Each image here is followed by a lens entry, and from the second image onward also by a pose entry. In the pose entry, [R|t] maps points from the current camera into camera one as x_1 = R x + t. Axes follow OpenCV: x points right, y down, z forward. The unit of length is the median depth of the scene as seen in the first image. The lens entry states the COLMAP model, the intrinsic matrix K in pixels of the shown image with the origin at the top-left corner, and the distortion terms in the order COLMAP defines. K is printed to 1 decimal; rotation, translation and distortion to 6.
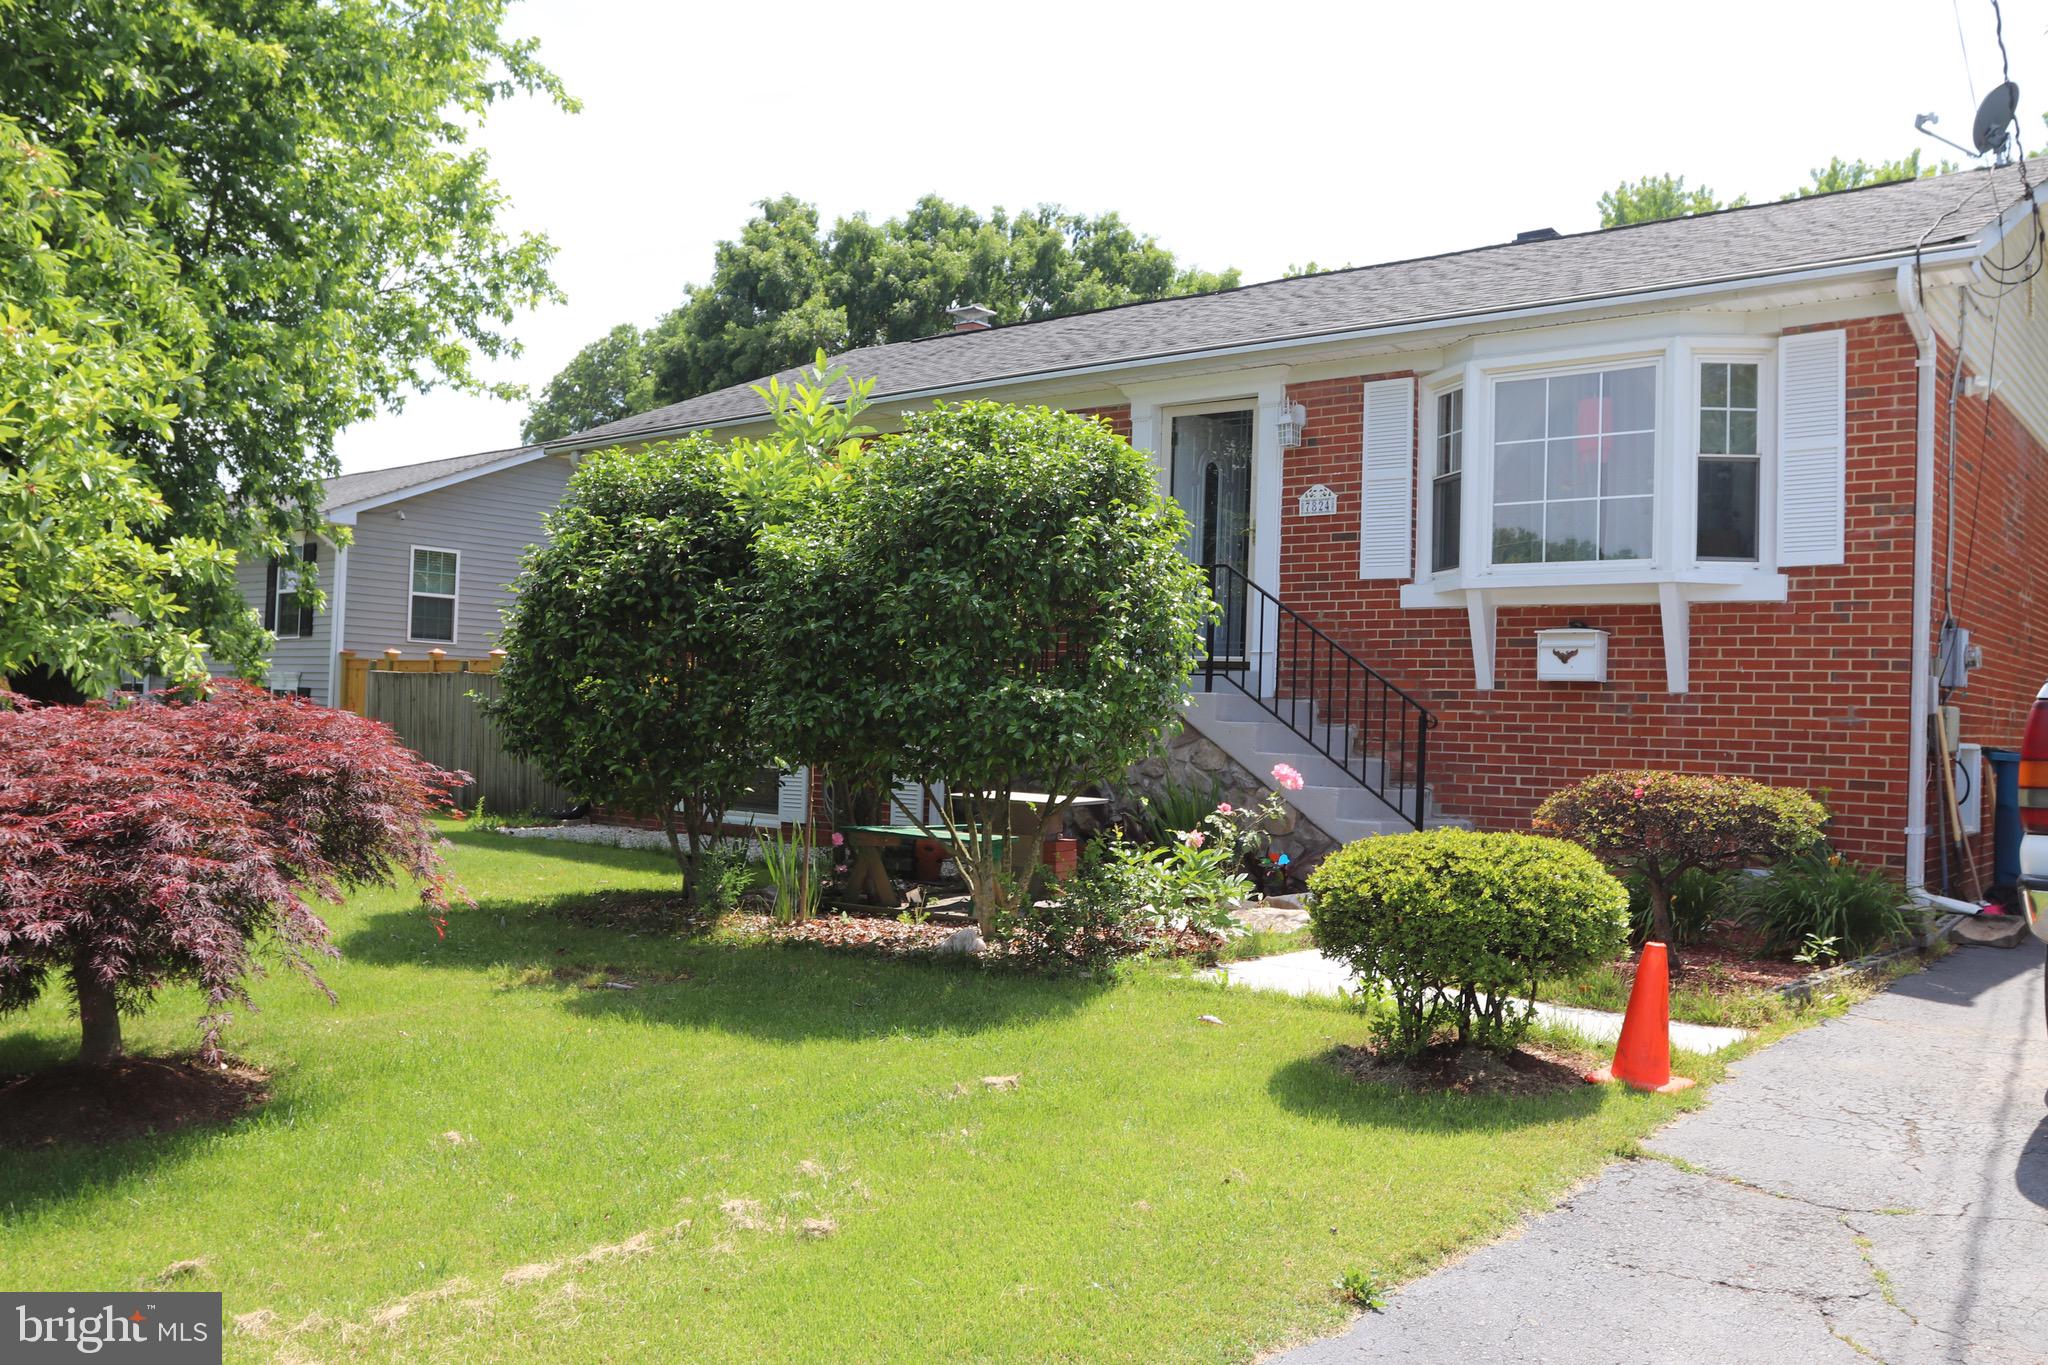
lens RADIAL K [[1668.3, 0, 1027.4], [0, 1668.3, 694.4], [0, 0, 1]] dist [-0.076749, 0.060858]
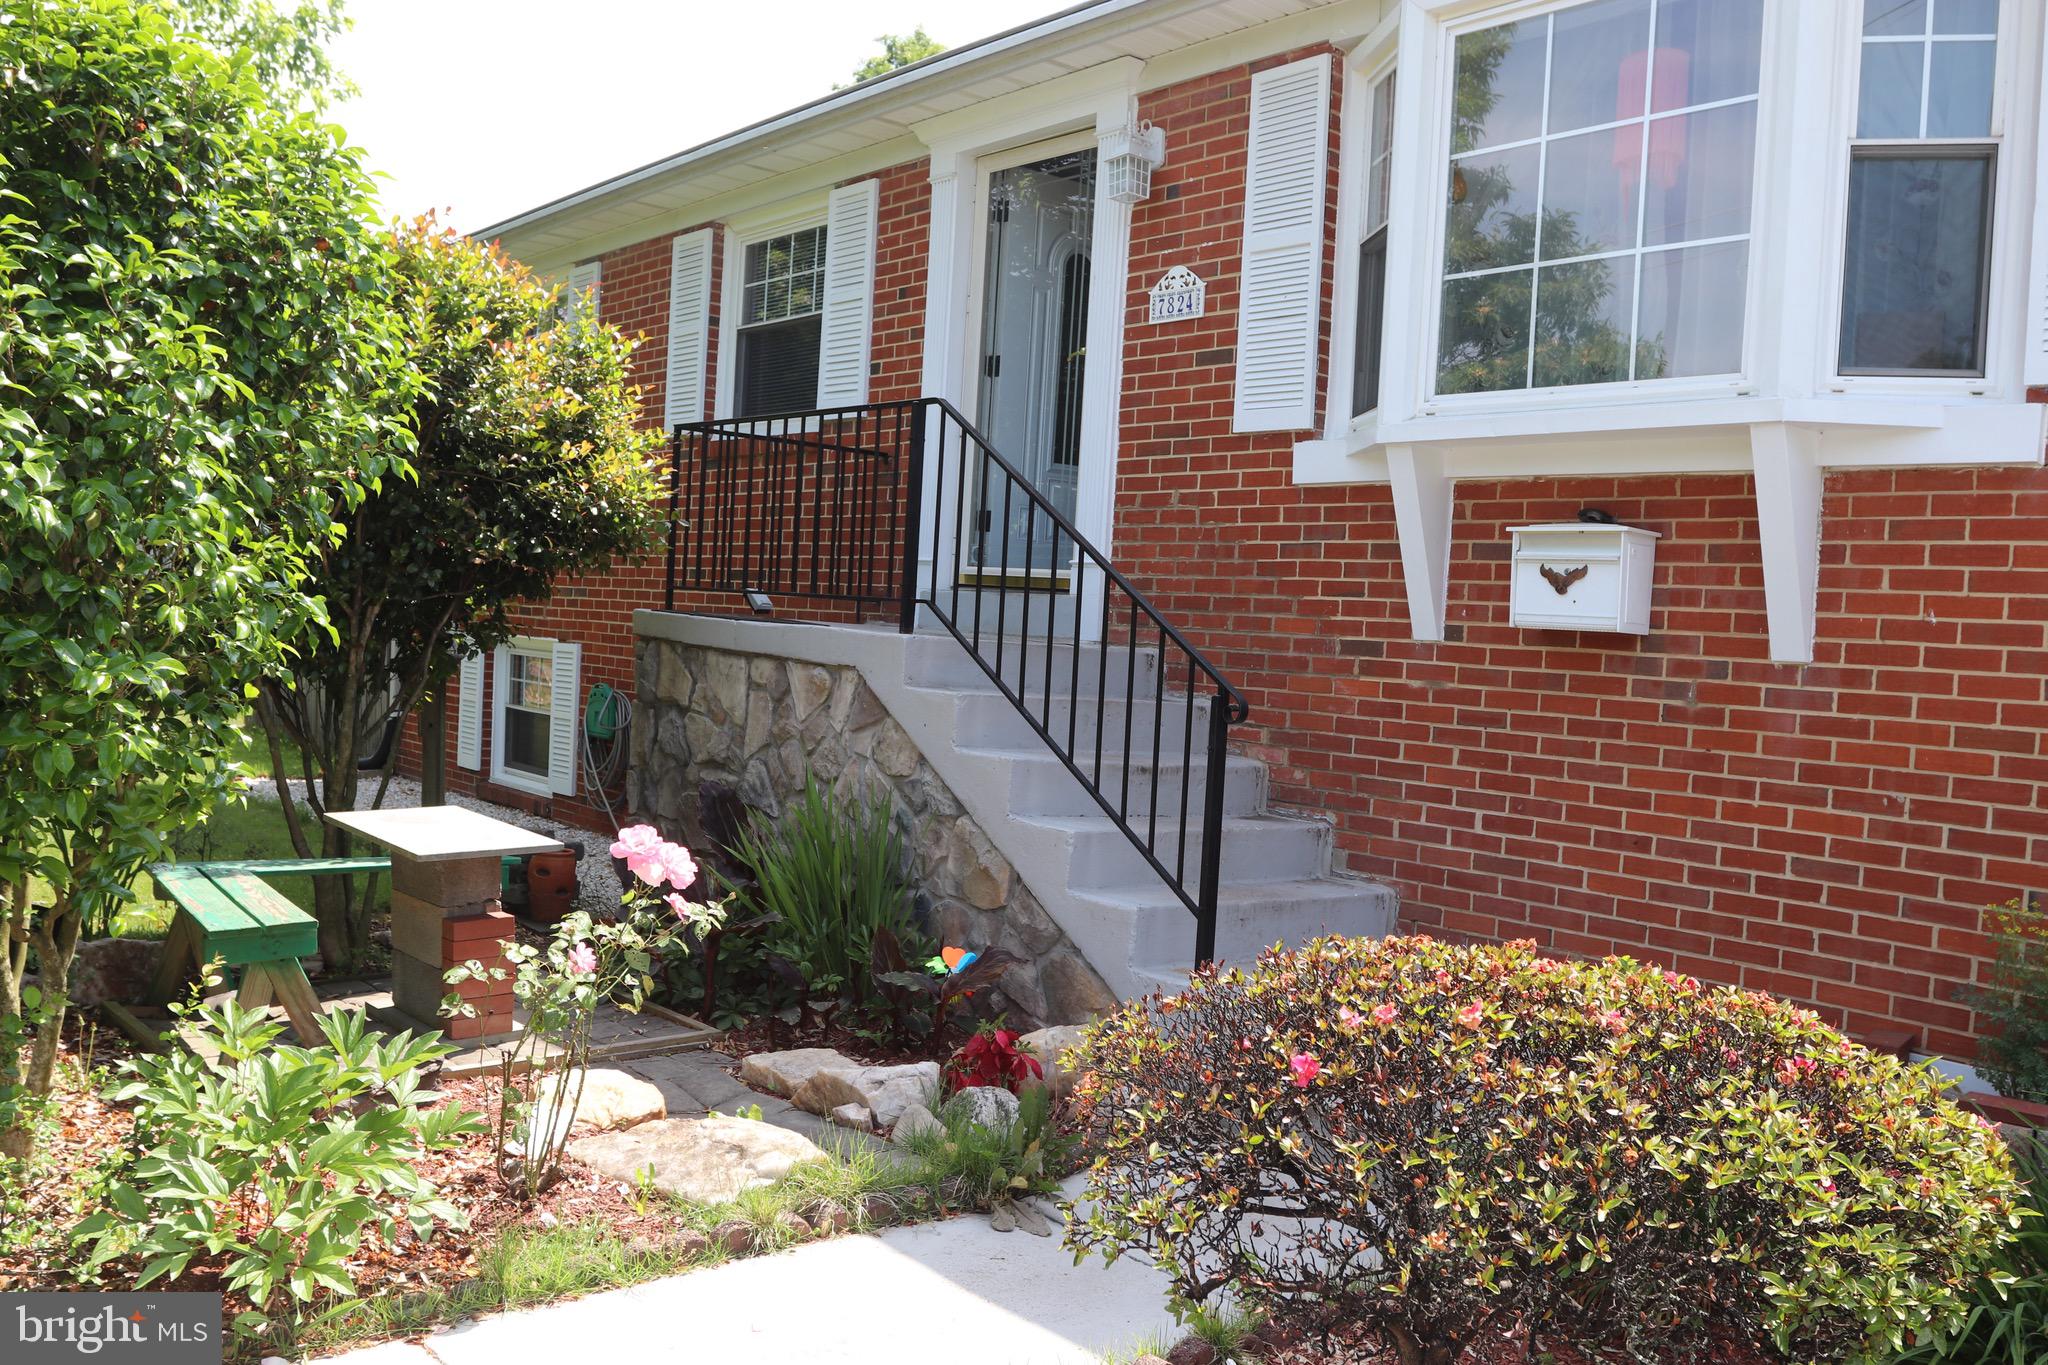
lens RADIAL K [[1668.3, 0, 1011.1], [0, 1668.3, 685.7], [0, 0, 1]] dist [-0.076749, 0.060858]
pose [[0.982814, 0.027084, -0.182603, 0.262560], [-0.017721, 0.998453, 0.052710, -0.015122], [0.183748, -0.048568, 0.981773, 0.501523]]
